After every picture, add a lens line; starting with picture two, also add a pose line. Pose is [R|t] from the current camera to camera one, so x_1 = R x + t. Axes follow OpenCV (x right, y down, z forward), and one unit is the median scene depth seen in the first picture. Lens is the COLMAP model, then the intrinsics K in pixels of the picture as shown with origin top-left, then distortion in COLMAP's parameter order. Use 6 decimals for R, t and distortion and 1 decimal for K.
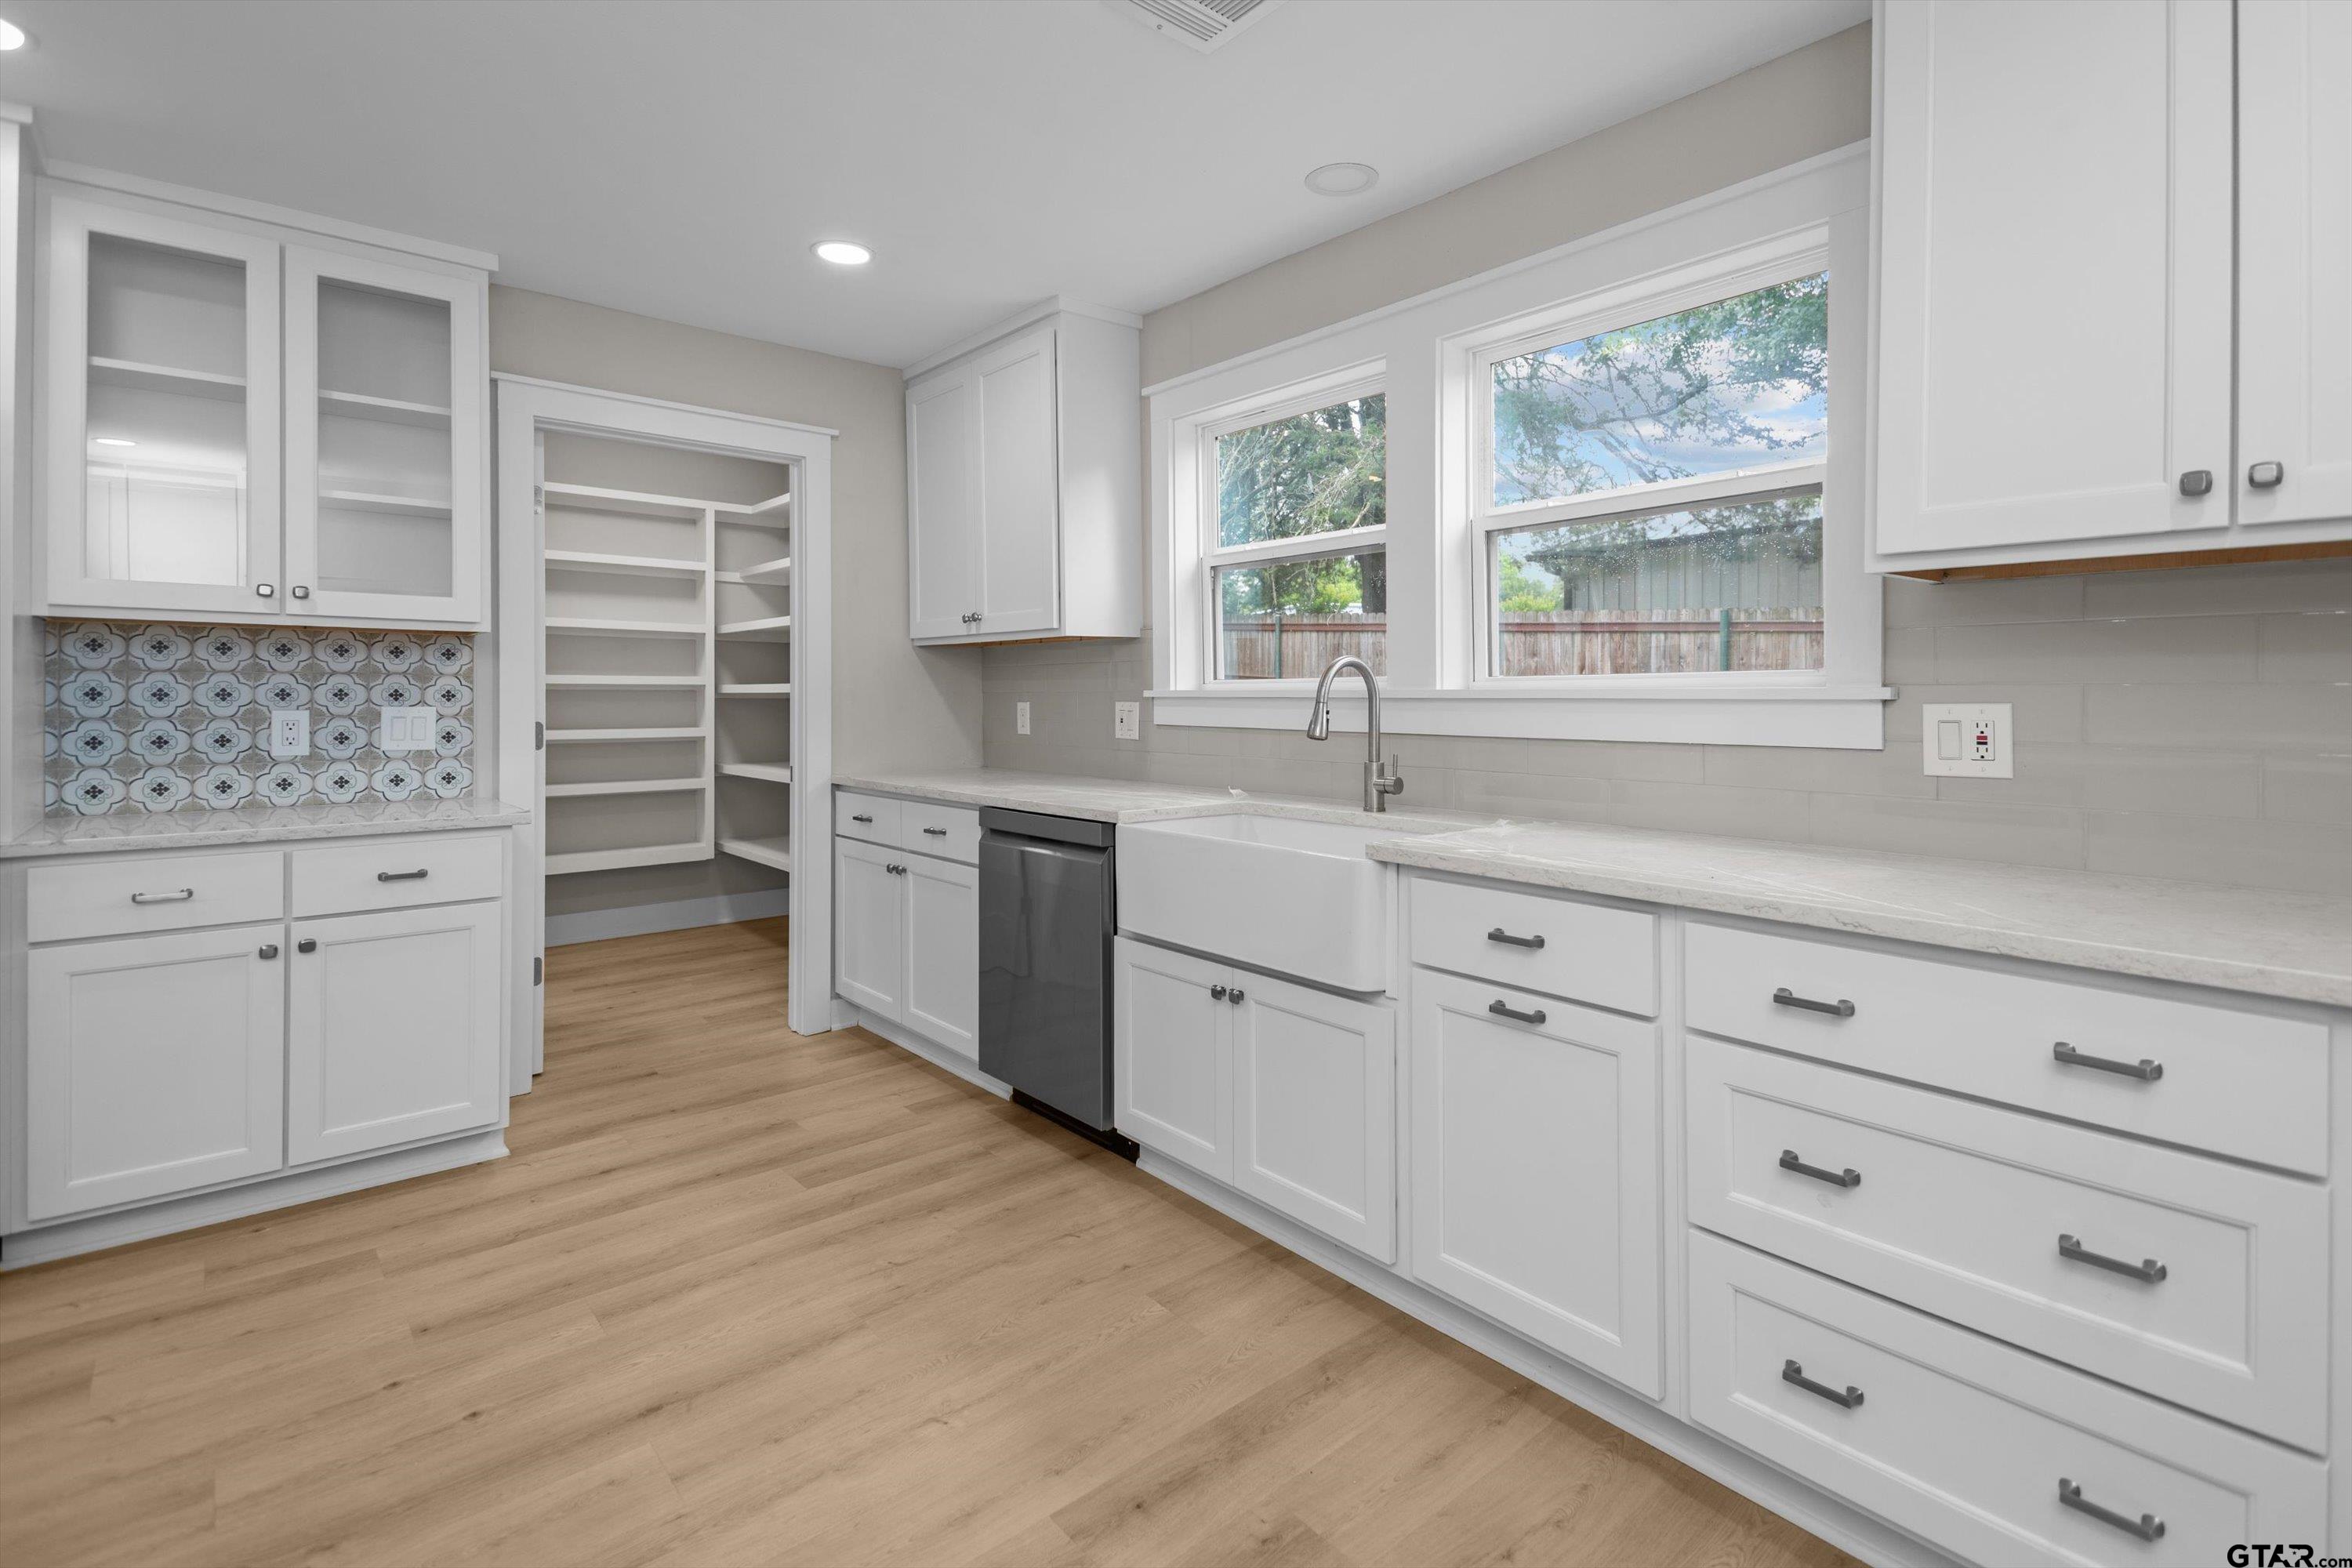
lens RADIAL K [[1129.6, 0, 1195.5], [0, 1129.6, 693.2], [0, 0, 1]] dist [0.030690, -0.000895]
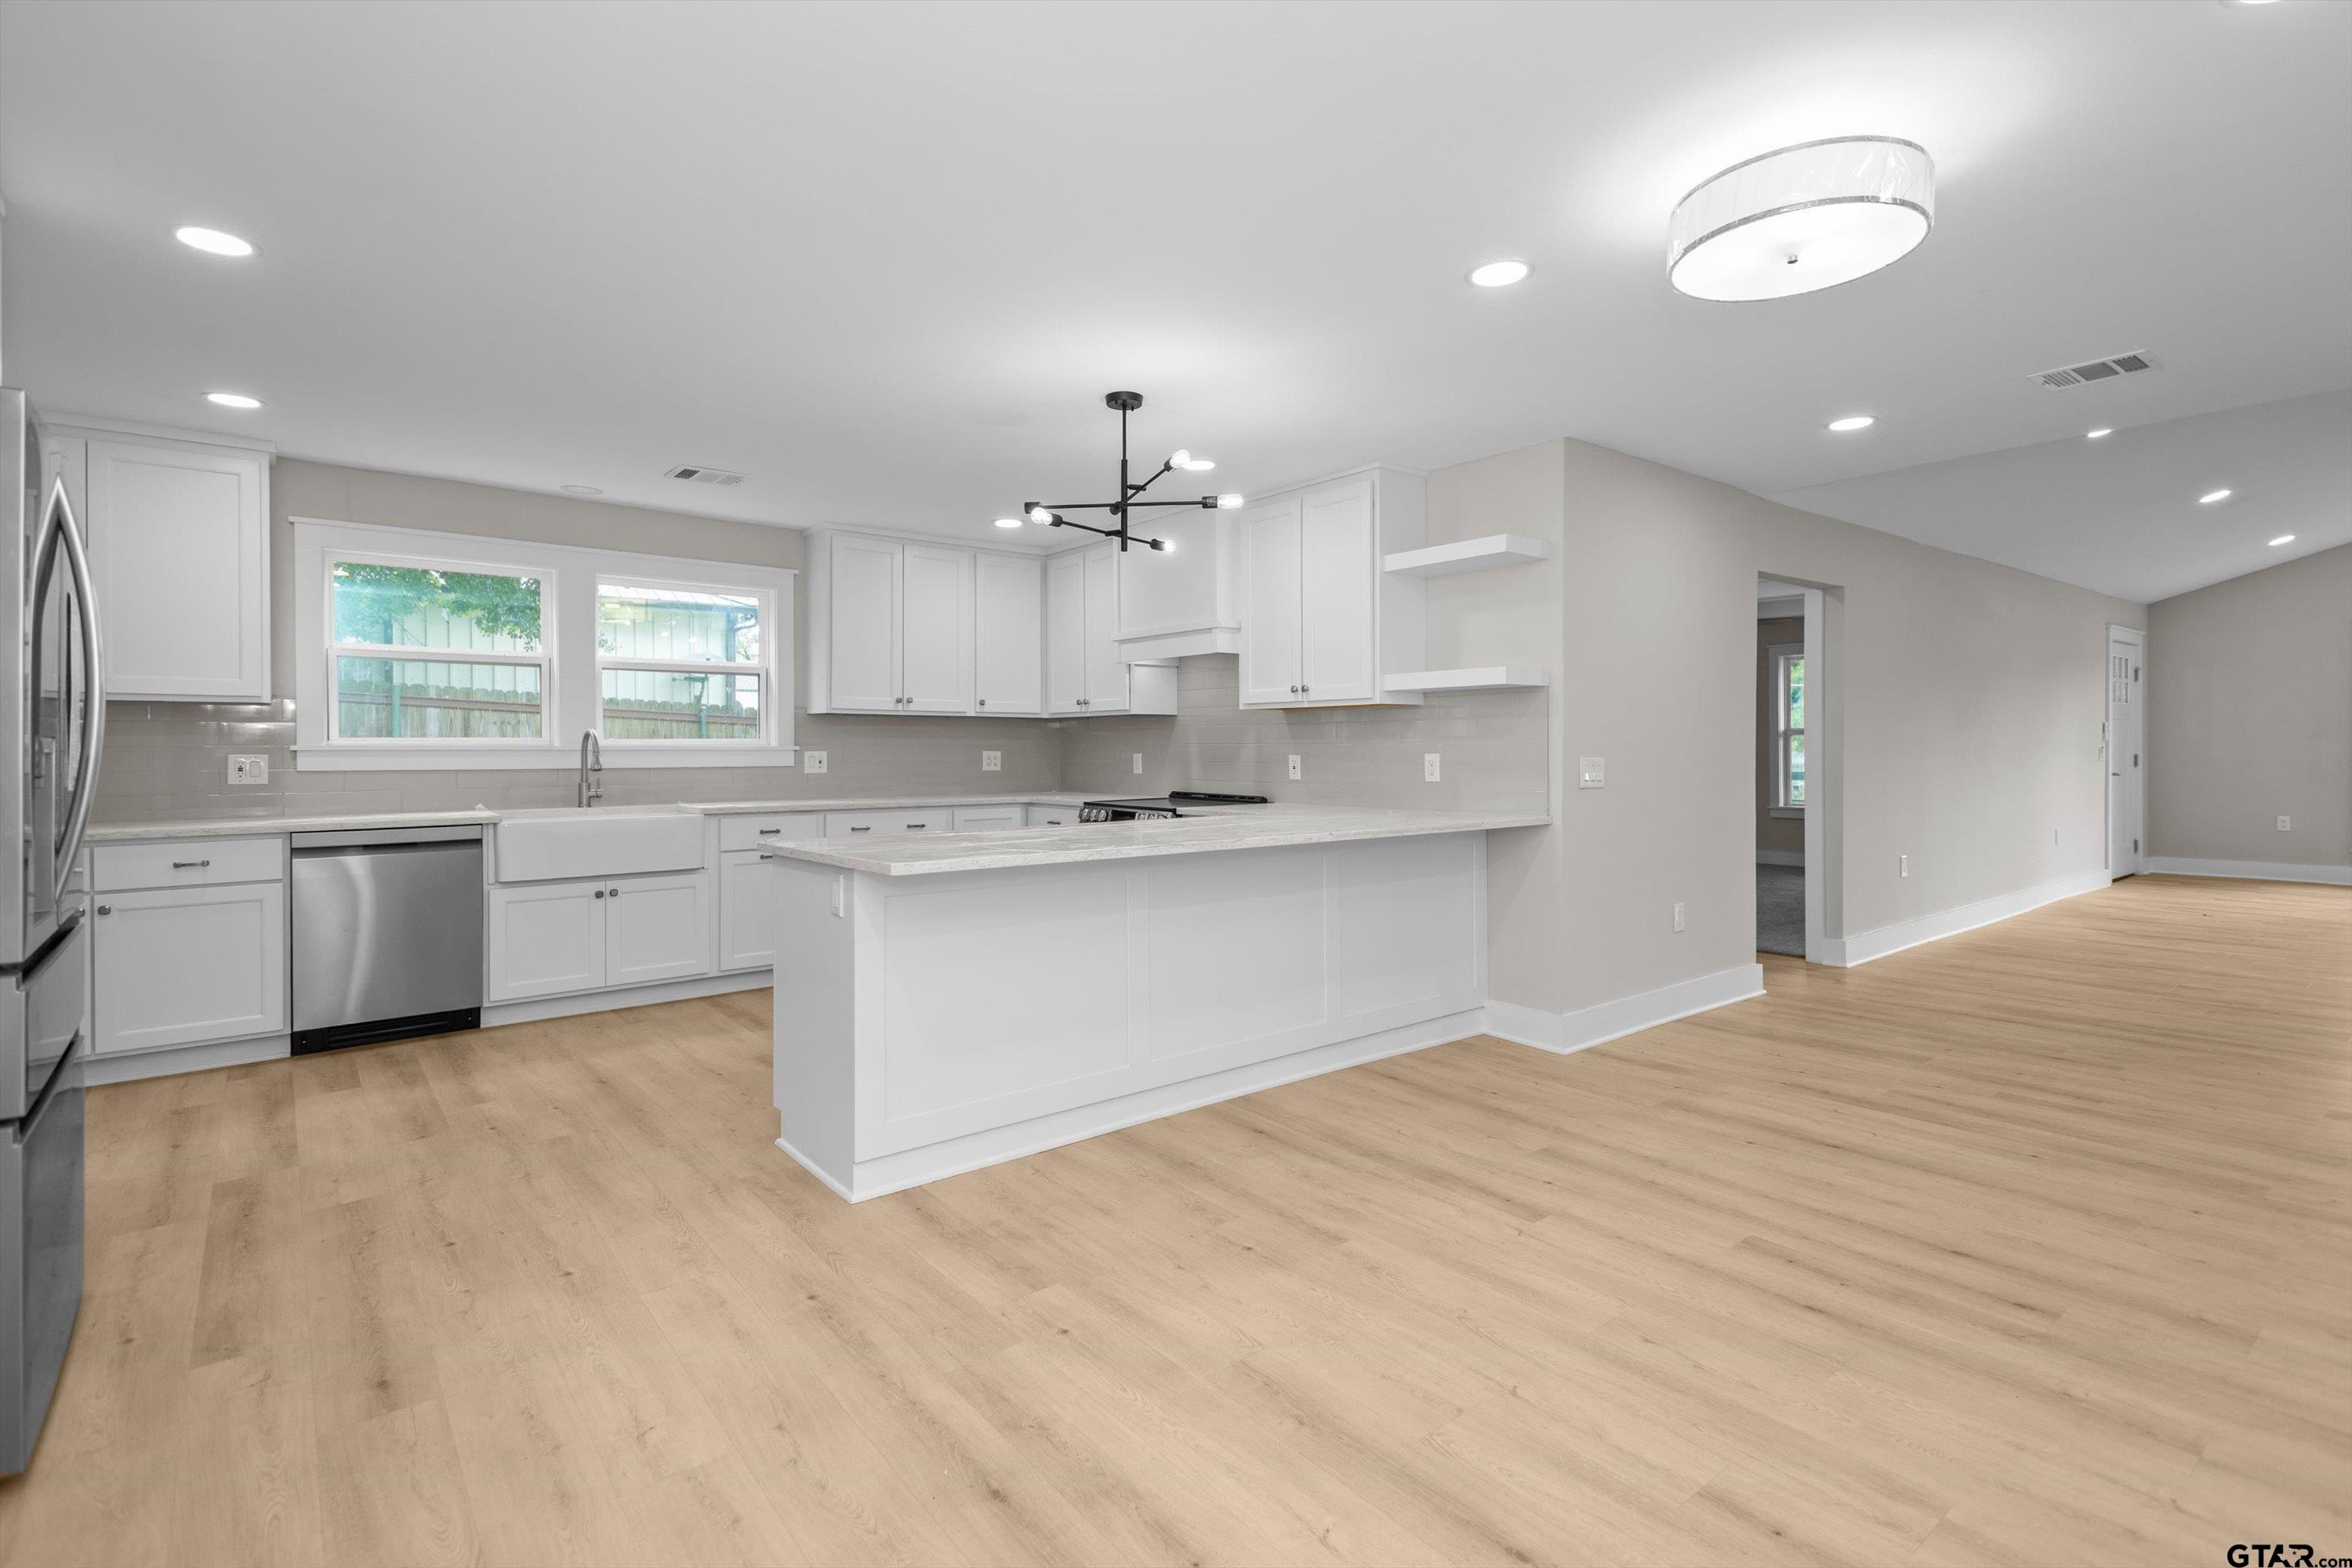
lens RADIAL K [[1129.6, 0, 1177.0], [0, 1129.6, 763.5], [0, 0, 1]] dist [0.030690, -0.000895]
pose [[0.029101, -0.015722, 0.999453, -2.144535], [-0.000918, 0.999875, 0.015755, -0.006056], [-0.999576, -0.001376, 0.029083, -0.113535]]
